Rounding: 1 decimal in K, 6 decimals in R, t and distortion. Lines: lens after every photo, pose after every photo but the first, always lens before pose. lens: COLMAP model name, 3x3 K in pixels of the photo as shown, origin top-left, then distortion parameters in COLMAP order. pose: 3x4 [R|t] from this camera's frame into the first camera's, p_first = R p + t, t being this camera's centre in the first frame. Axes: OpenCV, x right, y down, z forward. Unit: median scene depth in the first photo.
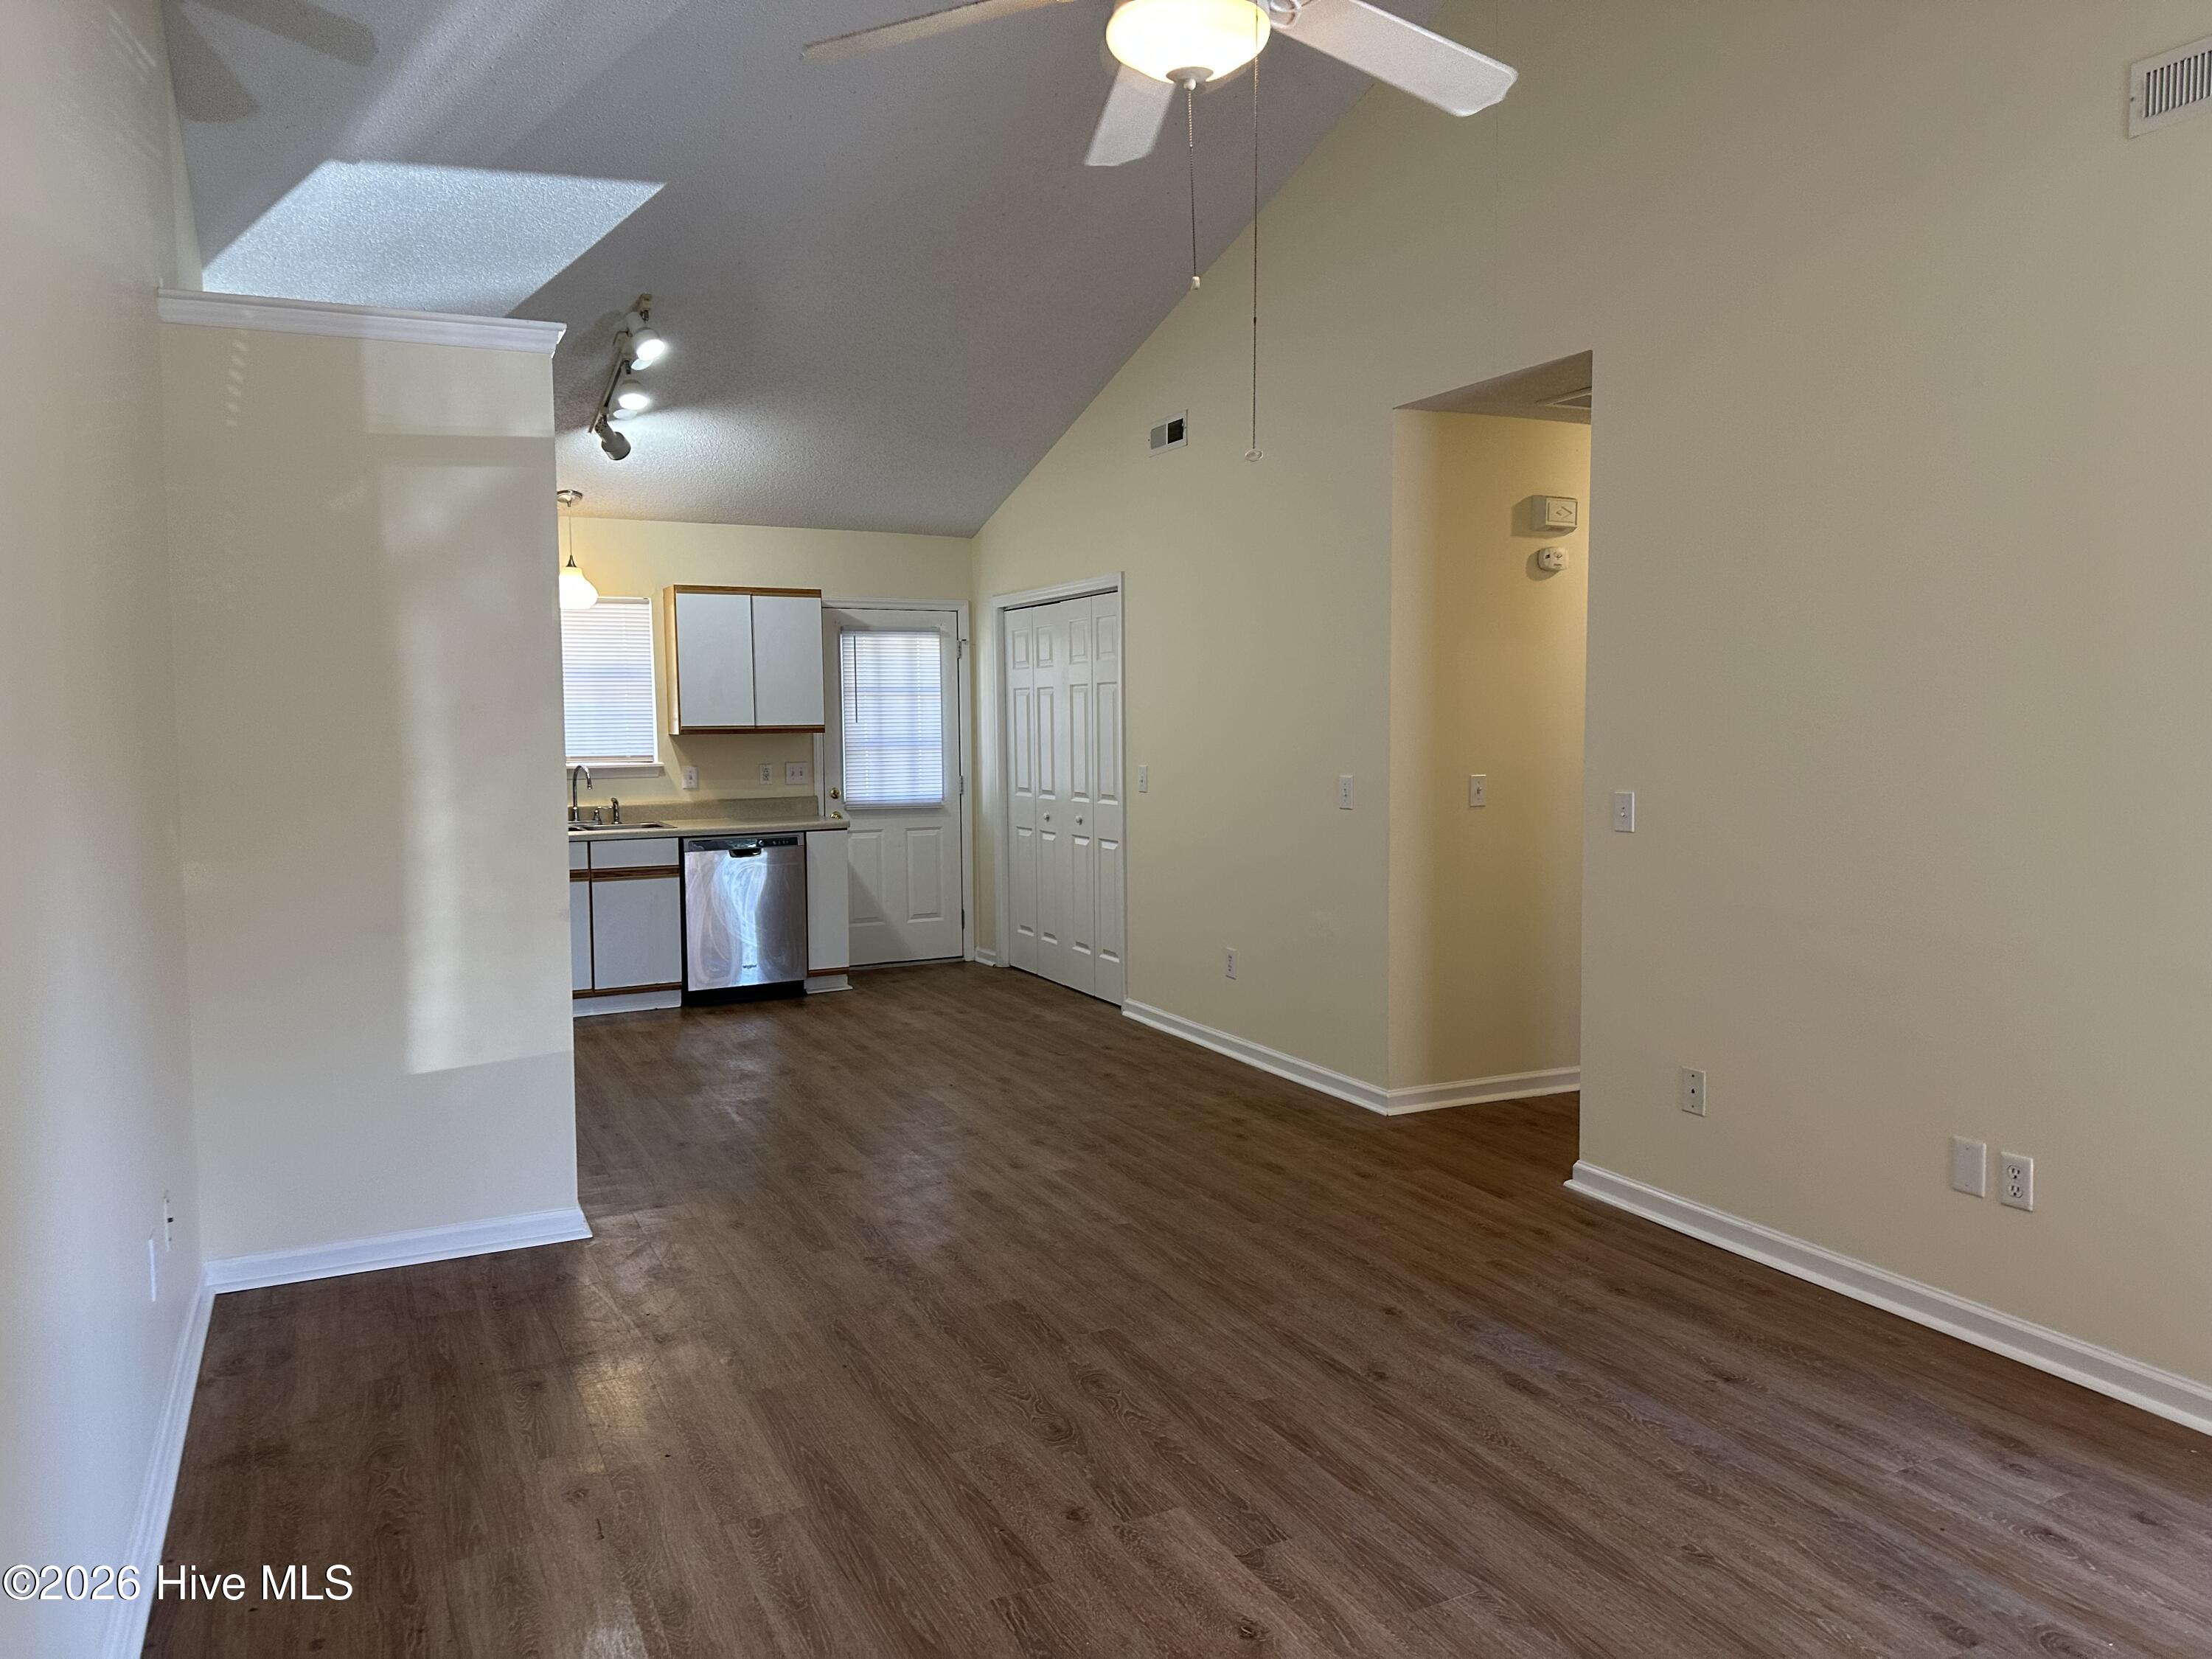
lens RADIAL K [[1551.9, 0, 1070.3], [0, 1551.9, 832.2], [0, 0, 1]] dist [-0.026819, -0.005614]
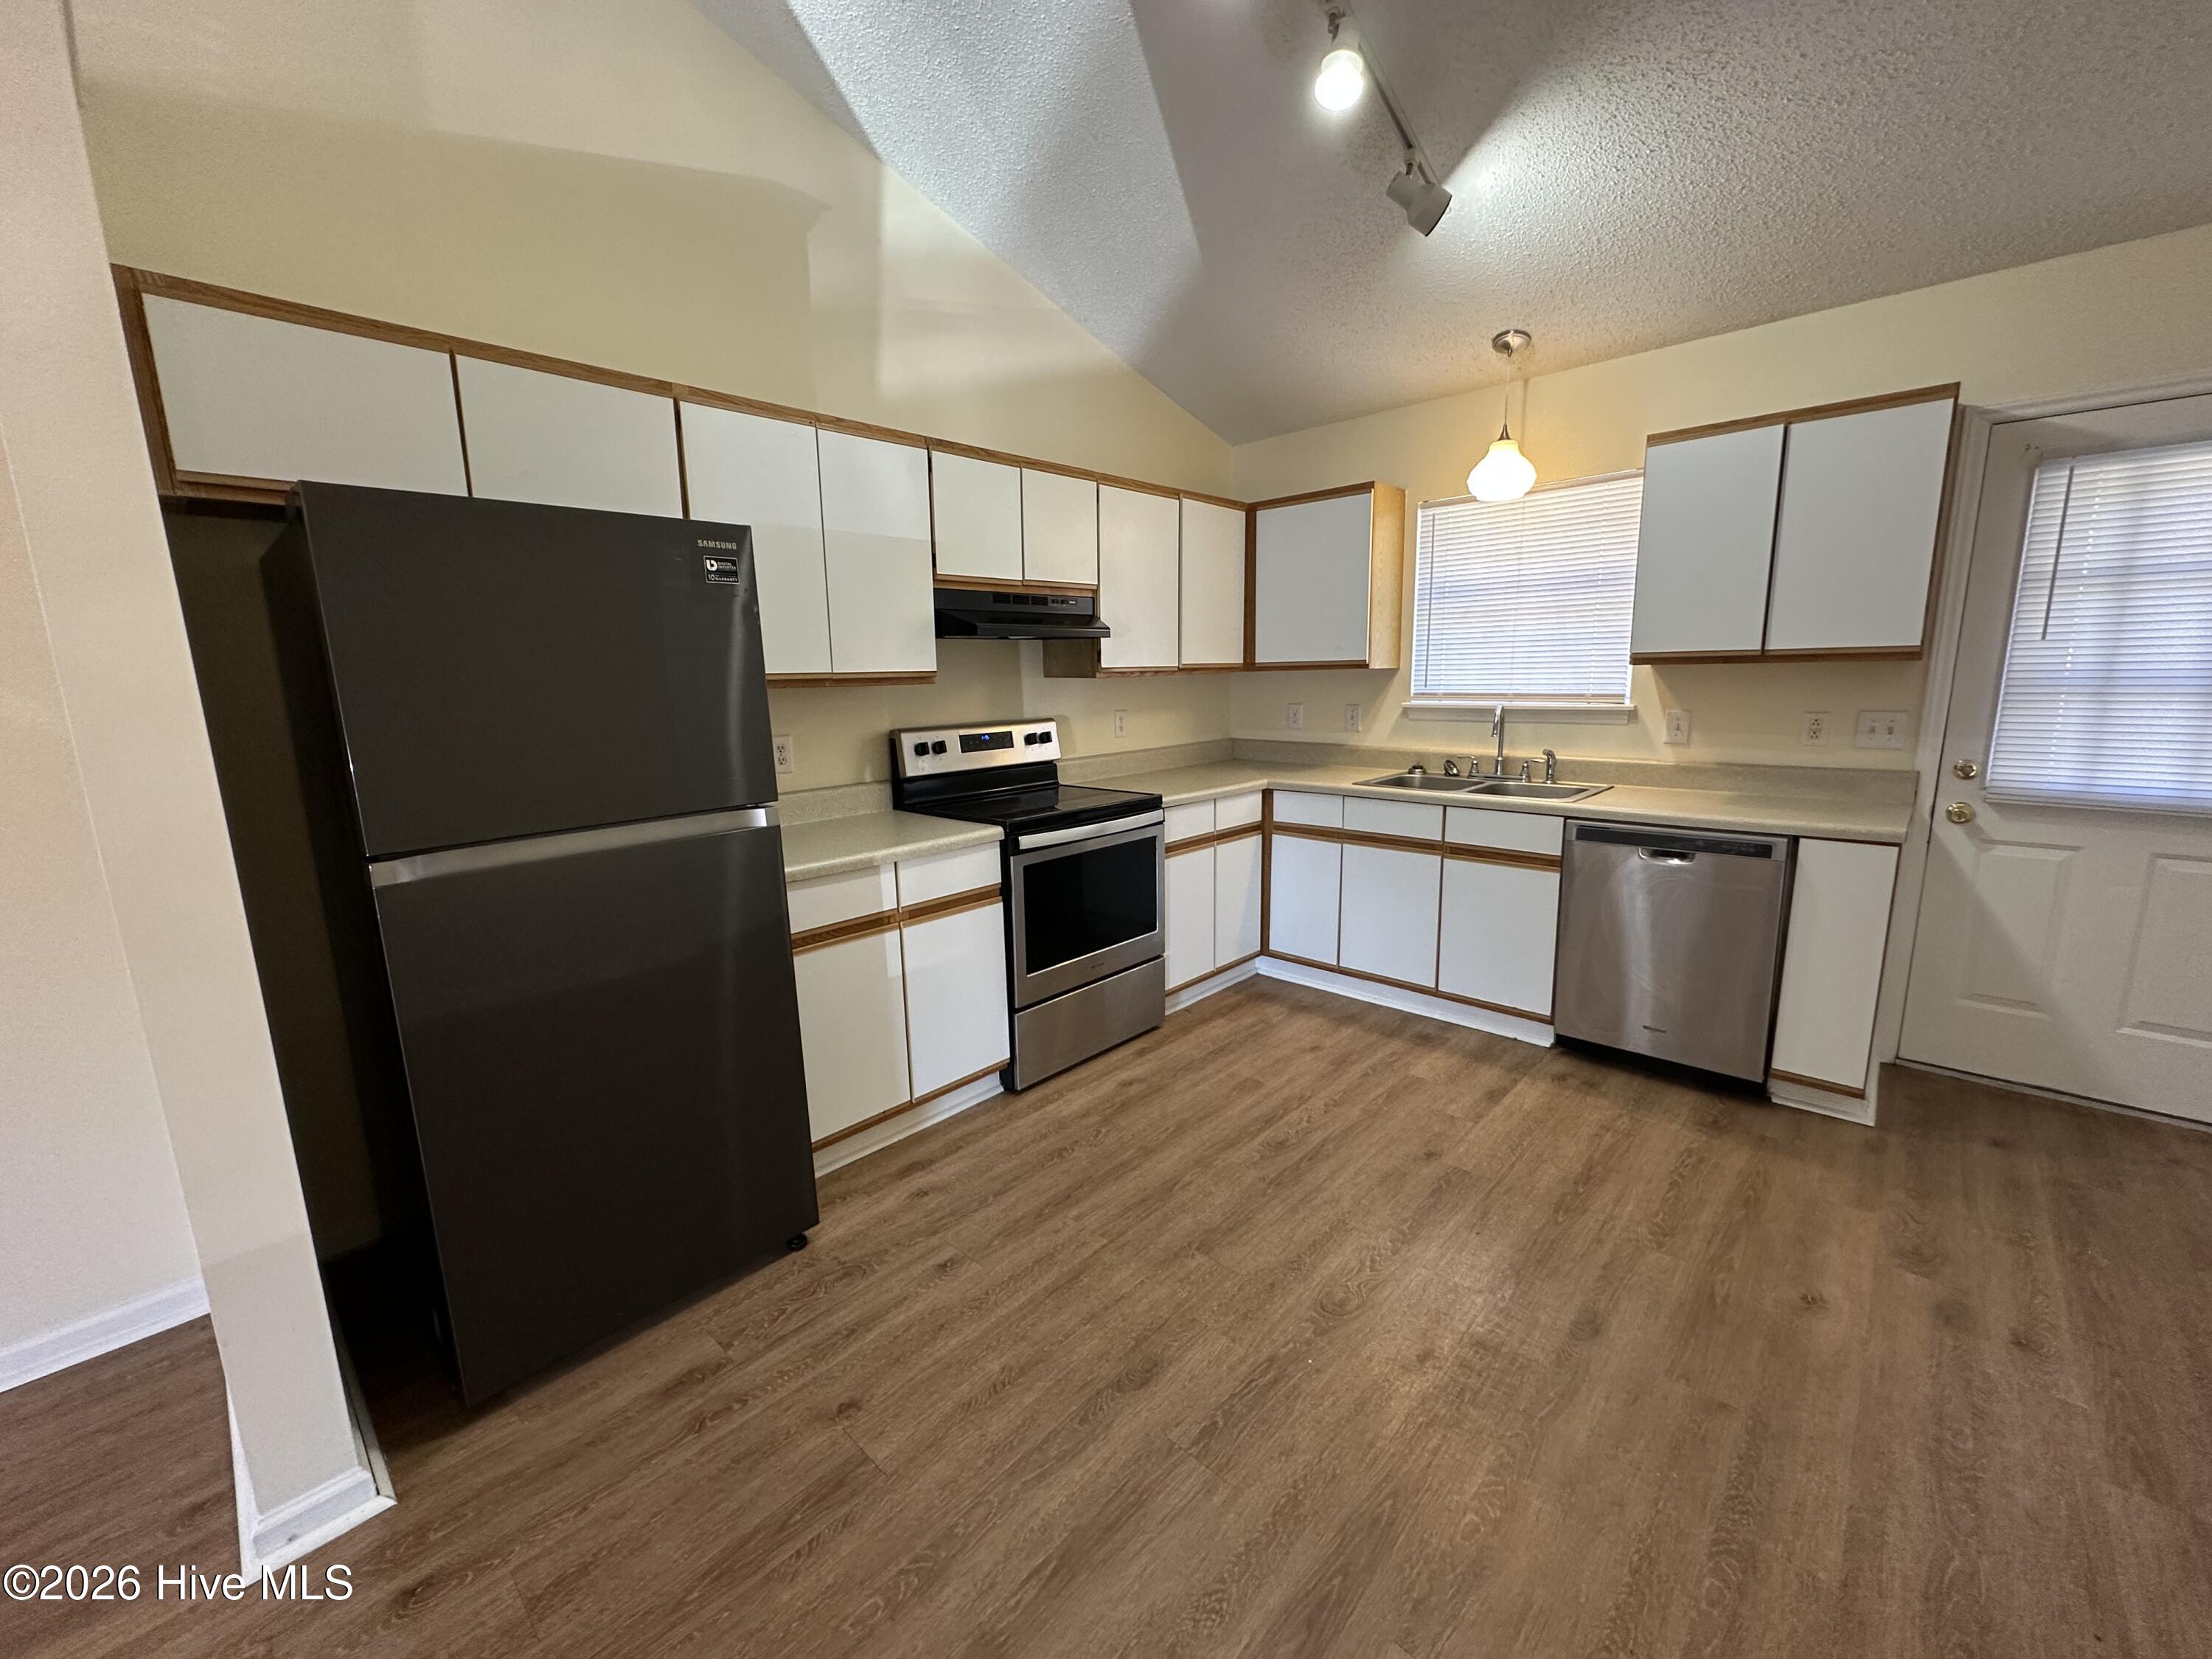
lens RADIAL K [[880.7, 0, 1106.0], [0, 880.7, 829.5], [0, 0, 1]] dist [0.001784, -0.000019]
pose [[0.377681, 0.167769, -0.910610, 0.052596], [-0.053074, 0.985754, 0.159600, -0.077731], [0.924414, -0.011948, 0.381204, 1.193105]]
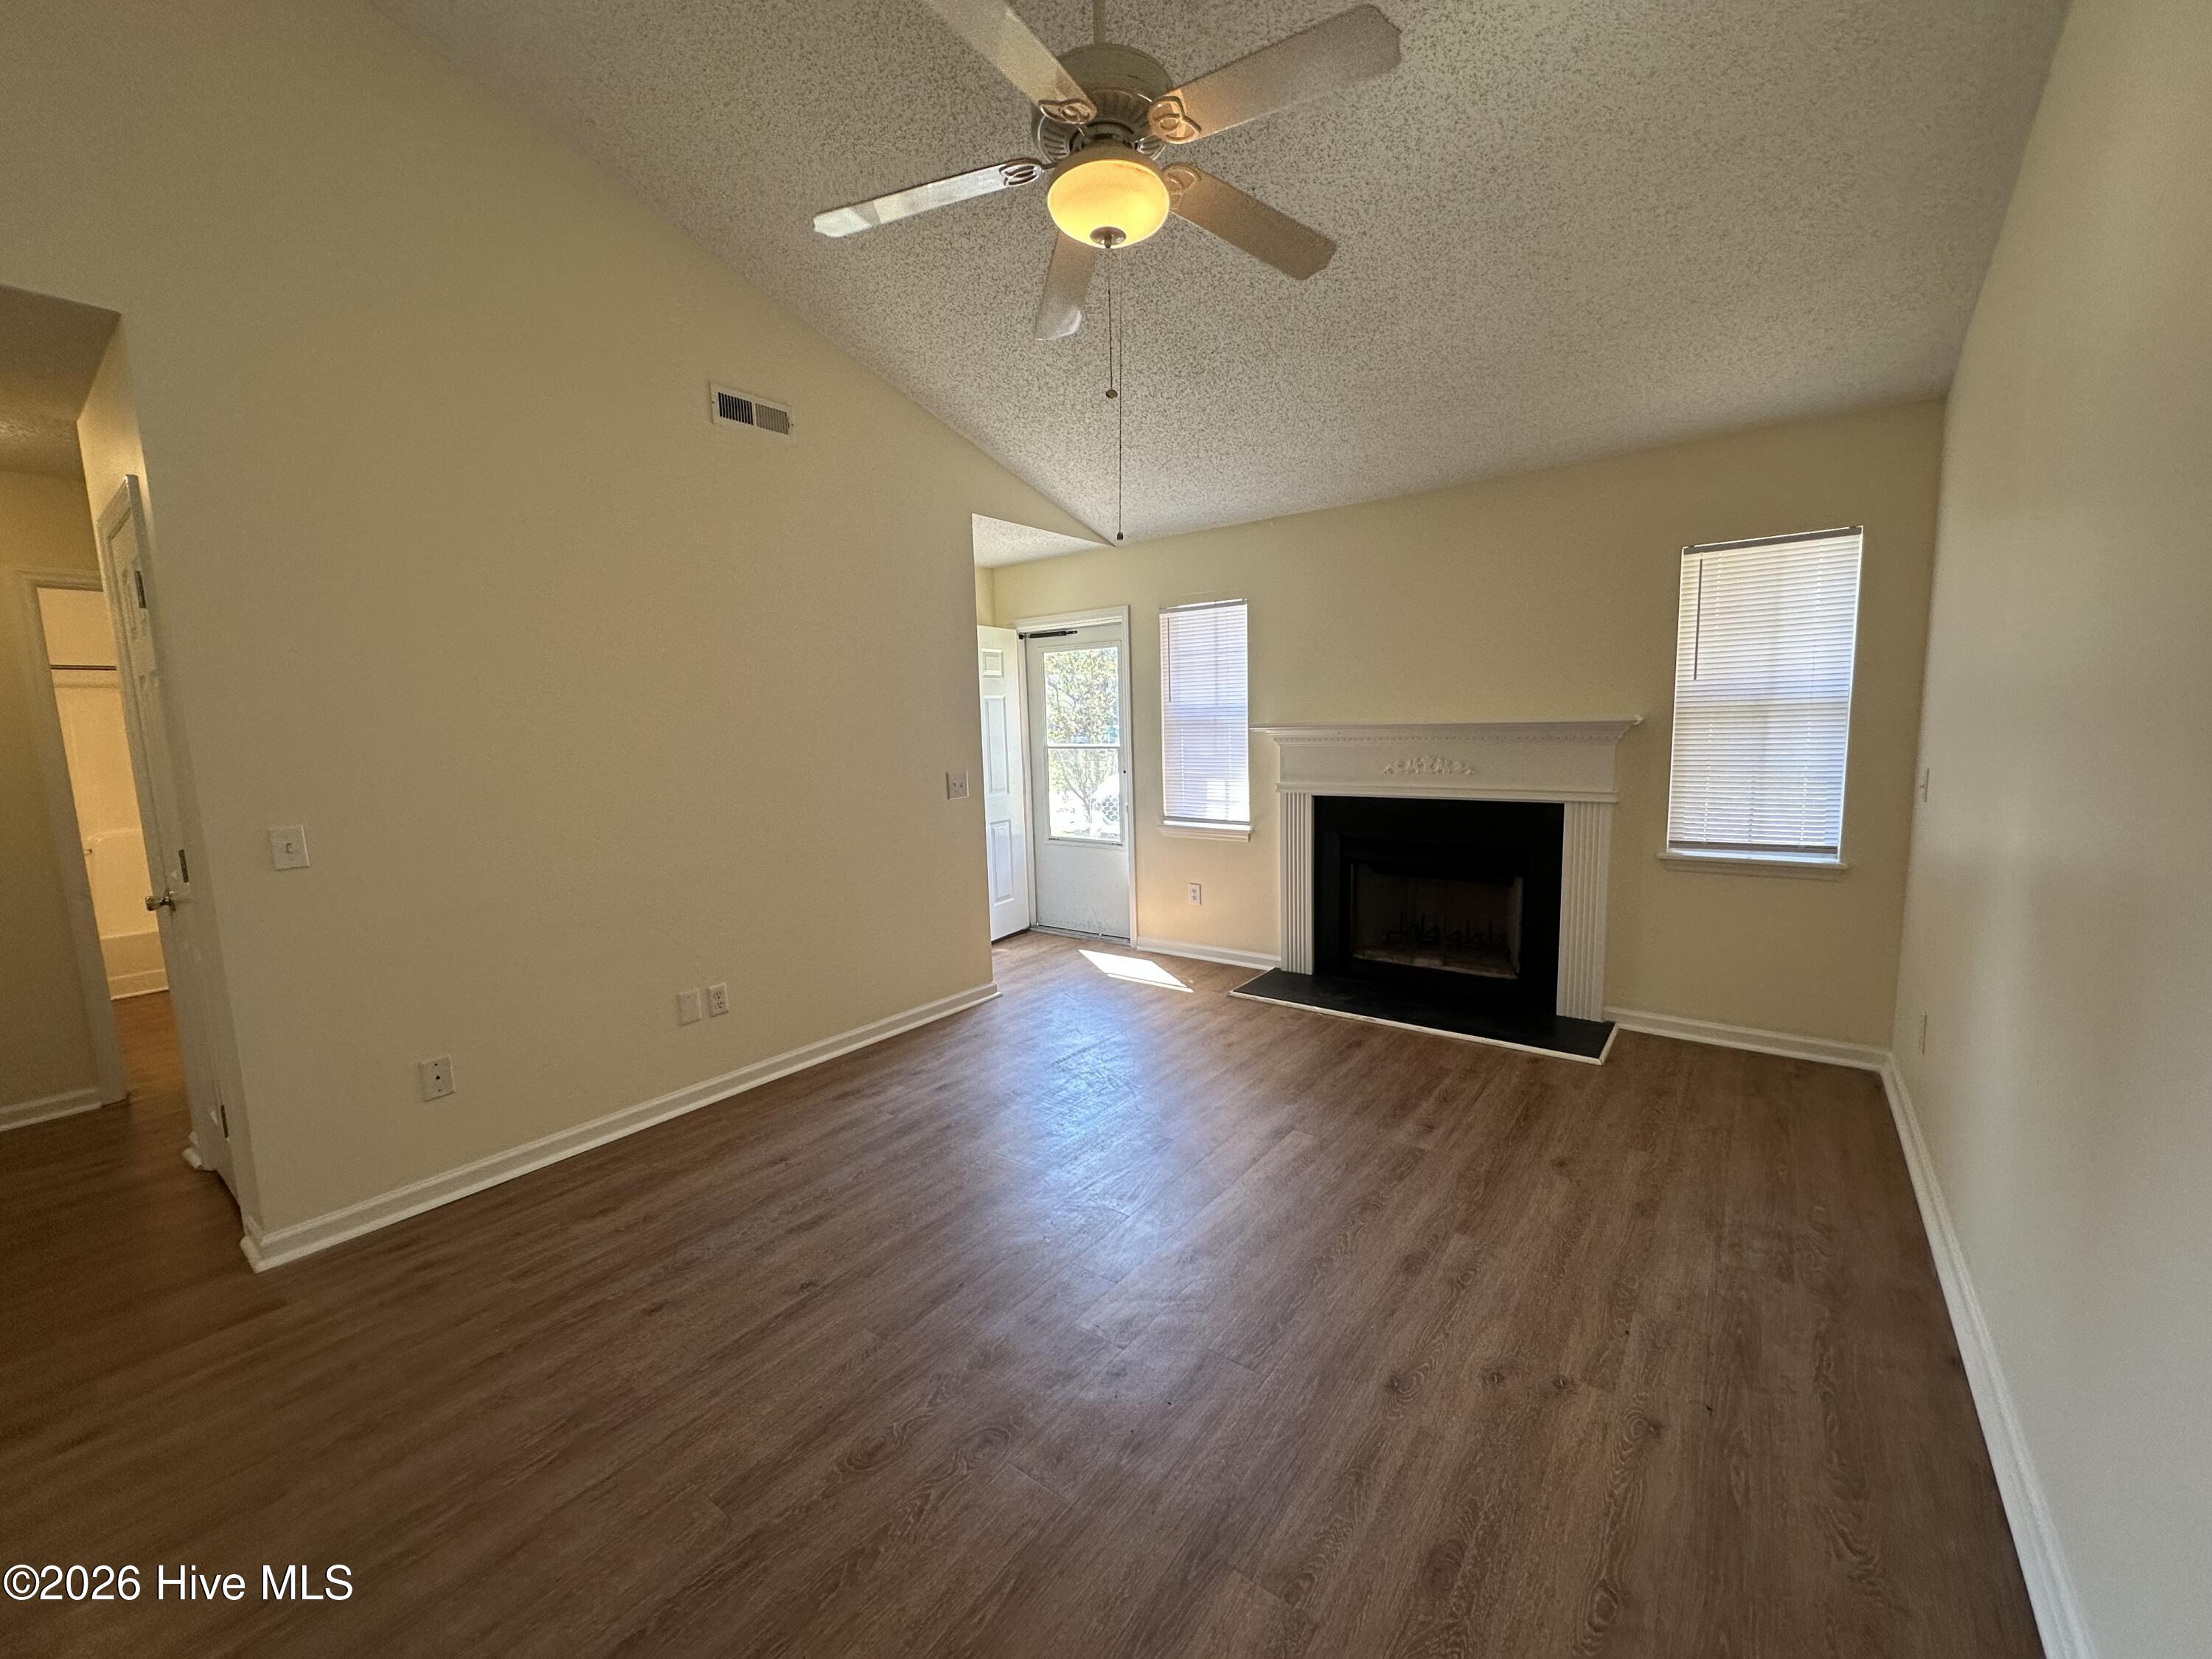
lens RADIAL K [[880.7, 0, 1106.0], [0, 880.7, 829.5], [0, 0, 1]] dist [0.001784, -0.000019]
pose [[-0.472023, -0.088074, 0.877176, -0.371223], [0.099465, 0.983323, 0.152255, -0.059848], [-0.875957, 0.159116, -0.455391, 0.818926]]
